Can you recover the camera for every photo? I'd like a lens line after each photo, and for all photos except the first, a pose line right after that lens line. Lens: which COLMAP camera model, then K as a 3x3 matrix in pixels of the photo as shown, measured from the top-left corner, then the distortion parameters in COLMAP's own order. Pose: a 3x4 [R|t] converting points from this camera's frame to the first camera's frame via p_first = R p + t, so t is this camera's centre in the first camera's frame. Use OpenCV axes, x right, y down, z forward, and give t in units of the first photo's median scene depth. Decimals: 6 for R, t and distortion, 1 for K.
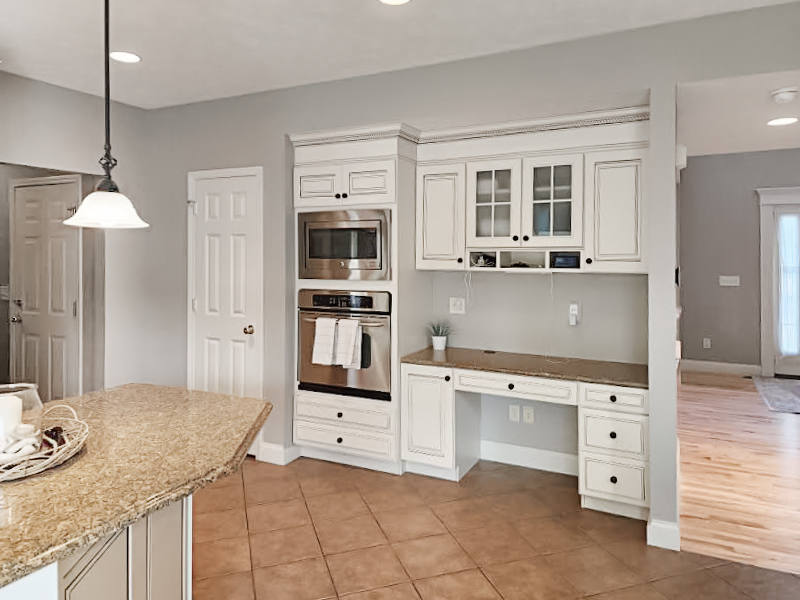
lens RADIAL K [[563.1, 0, 408.5], [0, 563.1, 260.1], [0, 0, 1]] dist [0.052965, -0.002826]
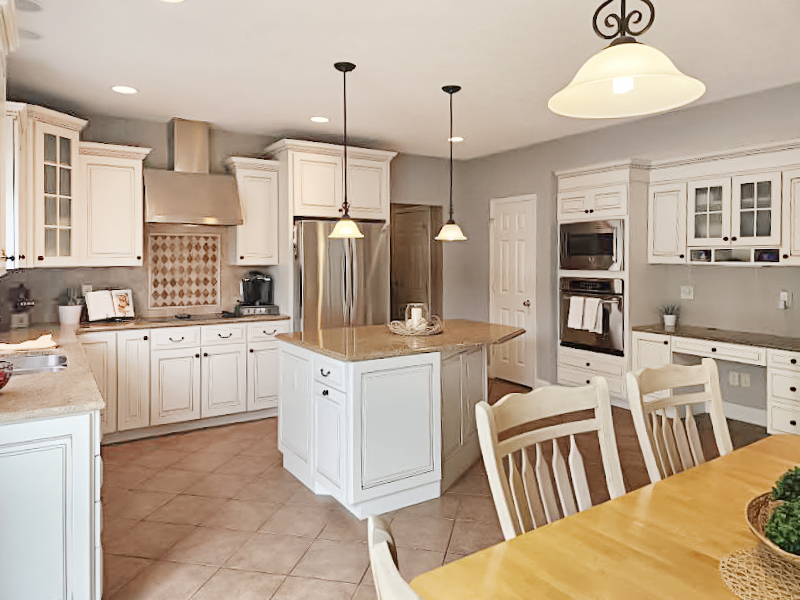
lens RADIAL K [[563.1, 0, 408.5], [0, 563.1, 260.1], [0, 0, 1]] dist [0.052965, -0.002826]
pose [[0.860773, 0.001240, -0.508987, 0.223328], [-0.002633, 0.999995, -0.002017, 0.013696], [0.508982, 0.003076, 0.860772, -0.478804]]
